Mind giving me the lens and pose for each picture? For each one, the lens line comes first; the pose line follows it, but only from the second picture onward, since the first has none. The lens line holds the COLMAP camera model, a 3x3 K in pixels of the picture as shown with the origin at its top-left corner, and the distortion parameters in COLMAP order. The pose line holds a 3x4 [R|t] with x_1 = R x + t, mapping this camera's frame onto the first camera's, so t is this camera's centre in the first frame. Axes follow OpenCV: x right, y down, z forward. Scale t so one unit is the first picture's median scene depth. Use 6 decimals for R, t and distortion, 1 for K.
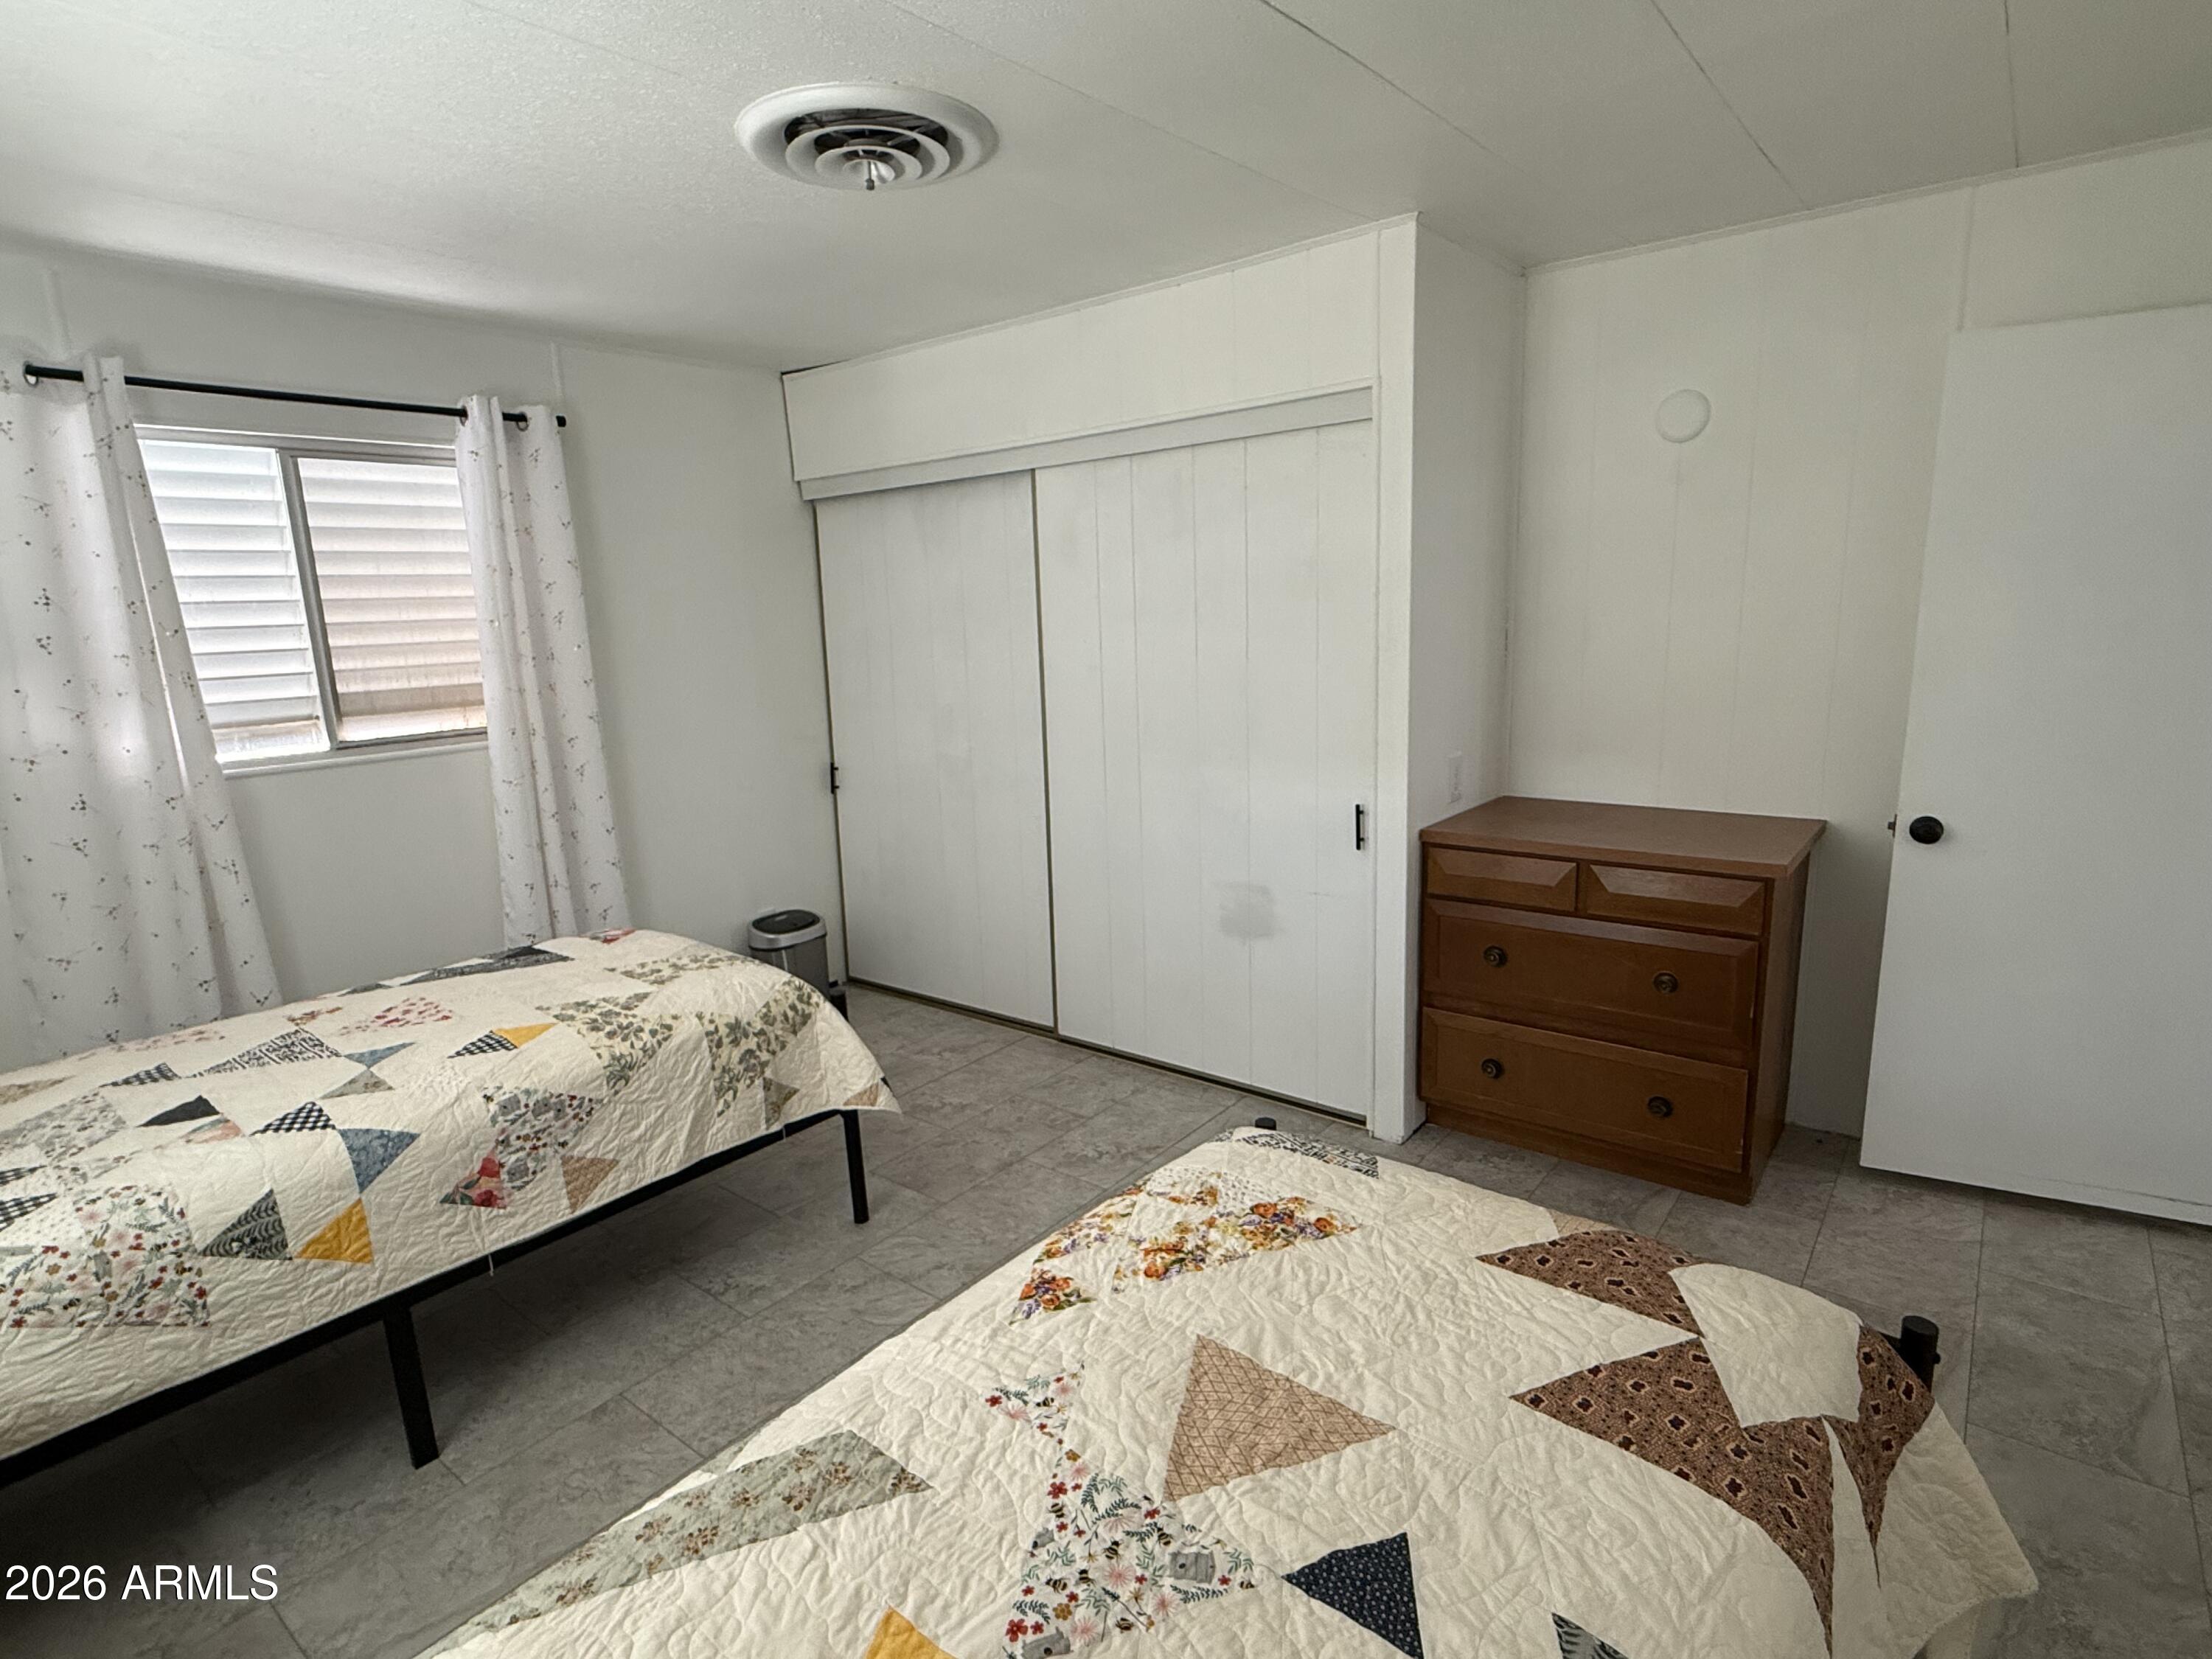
lens RADIAL K [[1143.8, 0, 1099.8], [0, 1143.8, 836.8], [0, 0, 1]] dist [0.005415, 0.000643]
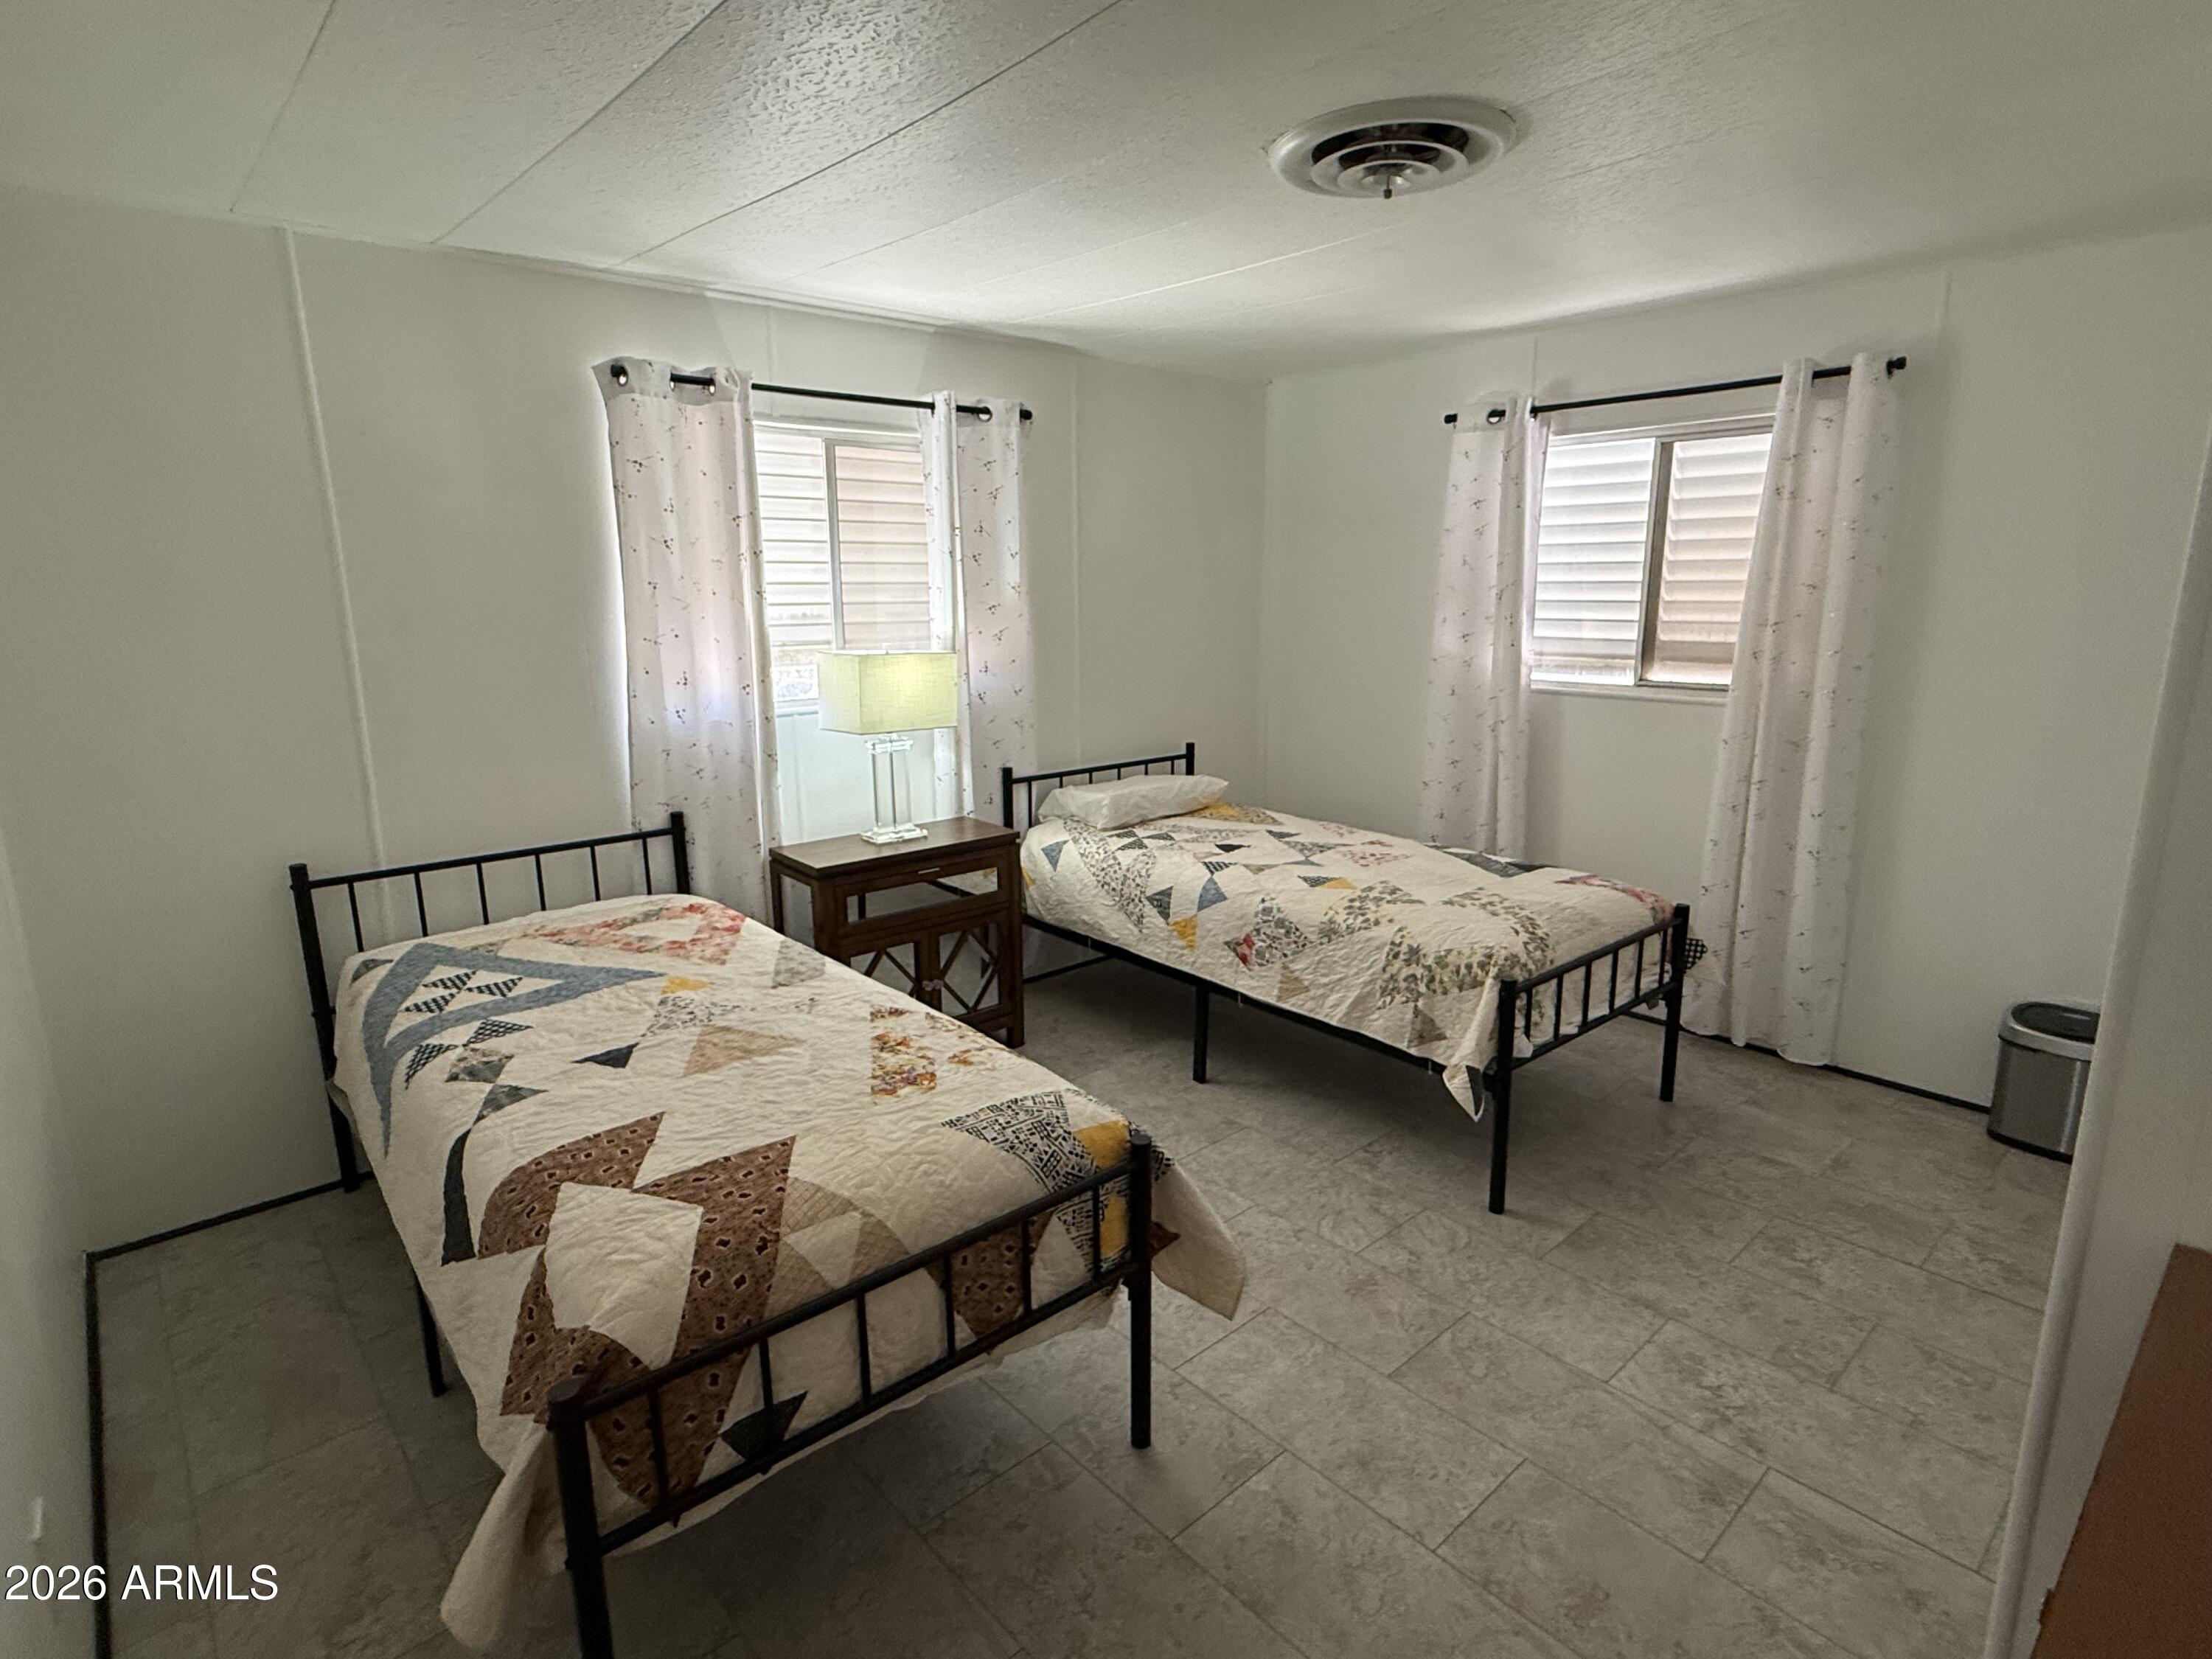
lens RADIAL K [[1143.8, 0, 1101.6], [0, 1143.8, 826.4], [0, 0, 1]] dist [0.005415, 0.000643]
pose [[-0.159132, 0.246831, -0.955903, 0.845784], [-0.187470, 0.943070, 0.274726, -0.221113], [0.969295, 0.222921, -0.103799, 0.833124]]
